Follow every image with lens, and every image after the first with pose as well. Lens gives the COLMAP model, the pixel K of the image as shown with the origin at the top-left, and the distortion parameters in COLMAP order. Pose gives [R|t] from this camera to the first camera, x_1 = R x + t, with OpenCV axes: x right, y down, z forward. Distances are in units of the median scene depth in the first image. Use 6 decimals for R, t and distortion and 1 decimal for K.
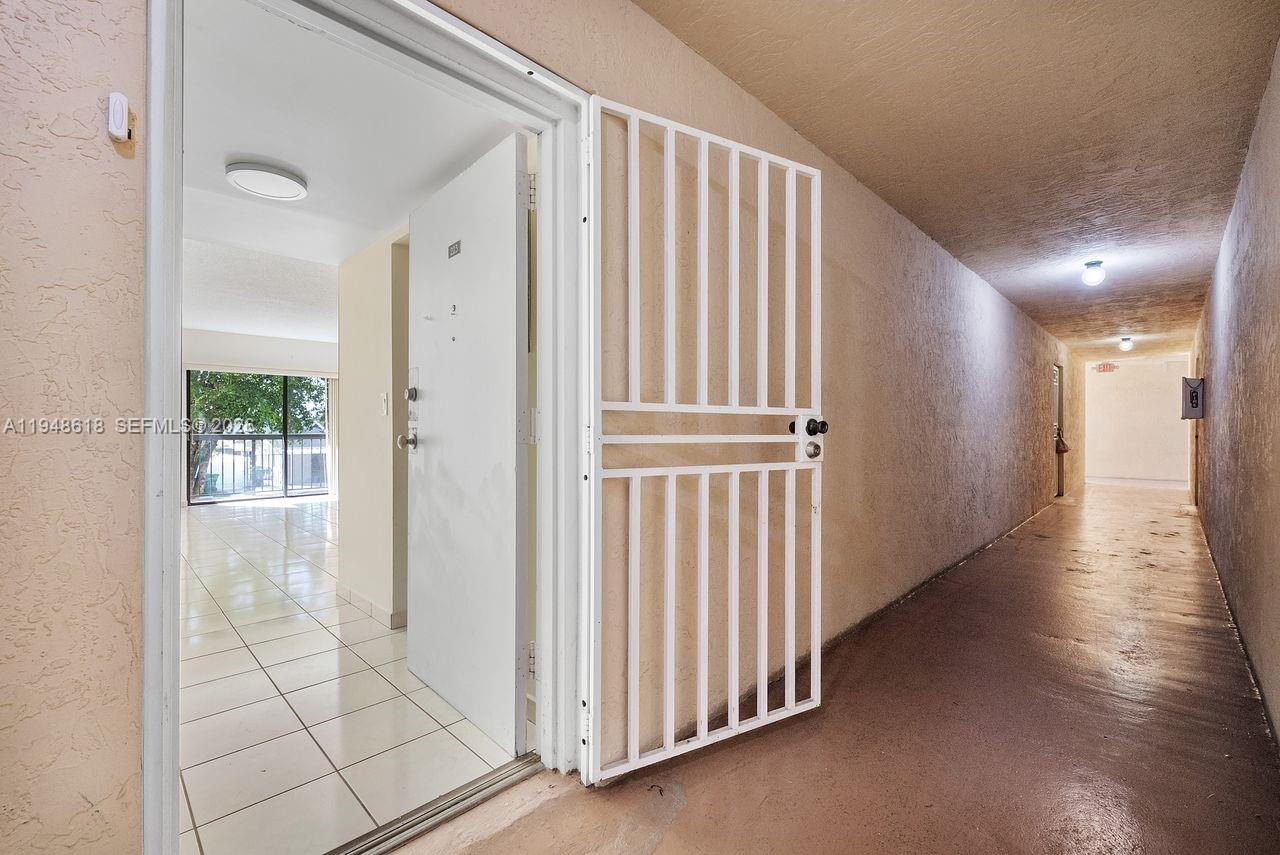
lens RADIAL K [[545.7, 0, 640.0], [0, 545.7, 427.5], [0, 0, 1]] dist [-0.000658, 0.000008]
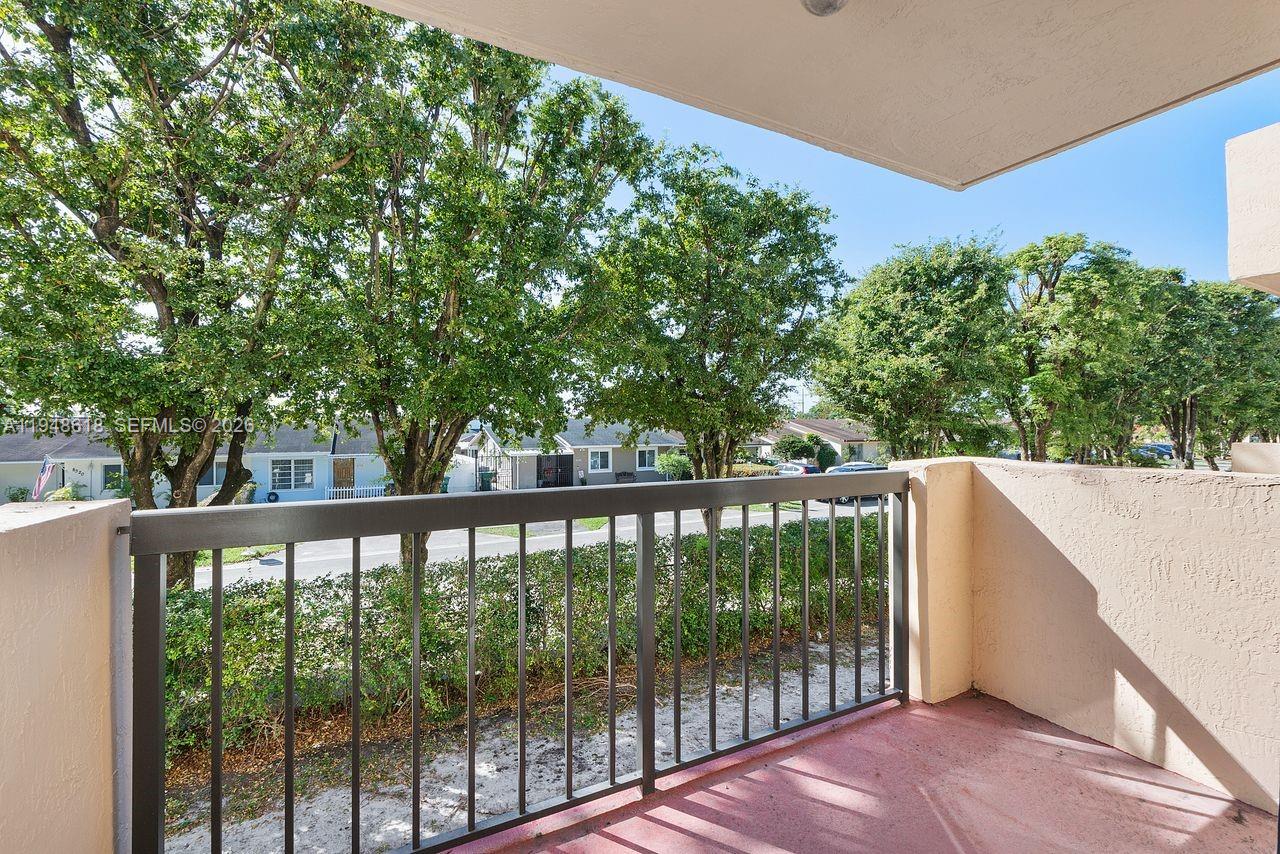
lens RADIAL K [[545.7, 0, 640.0], [0, 545.7, 427.0], [0, 0, 1]] dist [-0.000658, 0.000008]
pose [[0.949327, -0.004266, -0.314260, -0.376365], [0.005633, 0.999978, 0.003442, -0.004148], [0.314238, -0.005037, 0.949331, 0.473619]]
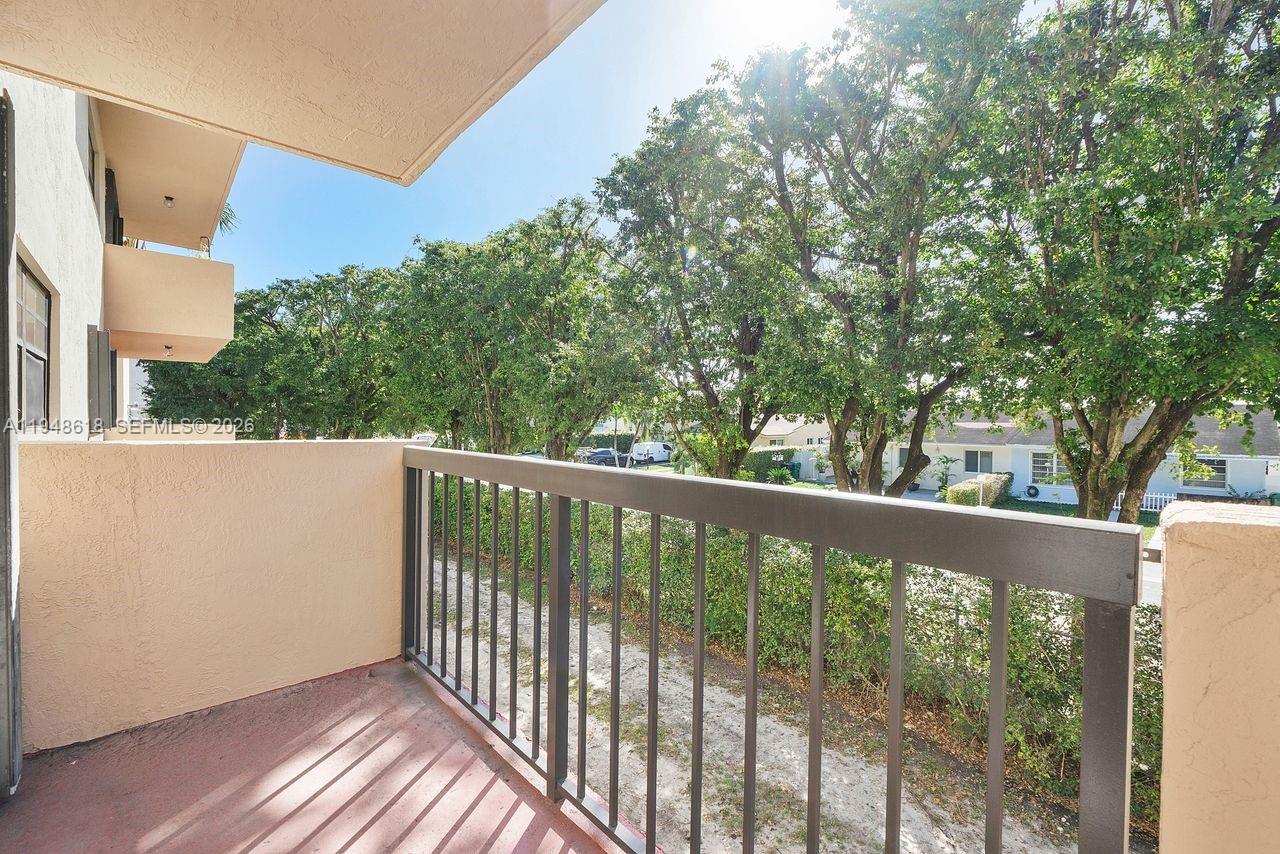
lens RADIAL K [[545.7, 0, 640.0], [0, 545.7, 427.0], [0, 0, 1]] dist [-0.000658, 0.000008]
pose [[-0.060459, 0.013800, -0.998075, -0.280799], [-0.003415, 0.999896, 0.014032, 0.002167], [0.998165, 0.004257, -0.060405, 0.664555]]
